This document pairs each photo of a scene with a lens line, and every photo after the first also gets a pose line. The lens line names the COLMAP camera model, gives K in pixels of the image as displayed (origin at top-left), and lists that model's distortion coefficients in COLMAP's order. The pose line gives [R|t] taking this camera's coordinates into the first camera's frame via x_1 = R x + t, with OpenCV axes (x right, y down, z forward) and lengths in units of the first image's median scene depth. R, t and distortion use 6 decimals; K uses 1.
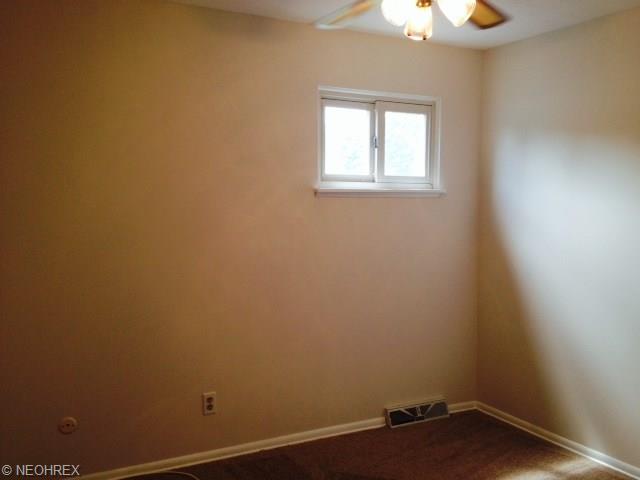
lens RADIAL K [[612.1, 0, 320.0], [0, 612.1, 240.0], [0, 0, 1]] dist [0.198672, -0.459692]
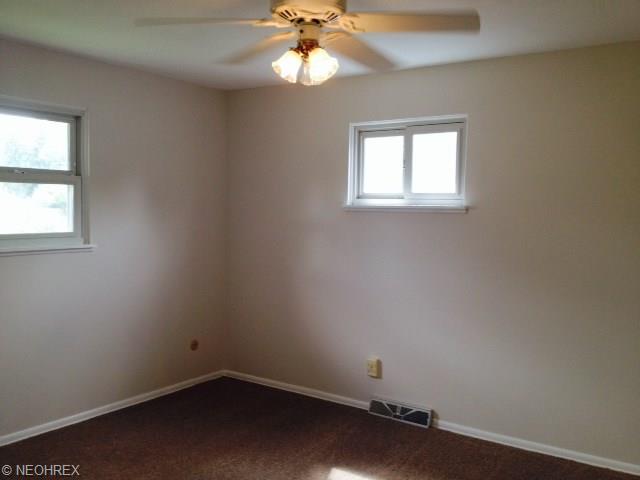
lens RADIAL K [[612.1, 0, 320.0], [0, 612.1, 240.0], [0, 0, 1]] dist [0.198672, -0.459692]
pose [[0.441201, 0.045046, -0.896277, 1.028820], [-0.080330, 0.996712, 0.010551, -0.019159], [0.893806, 0.067343, 0.443369, 0.373574]]
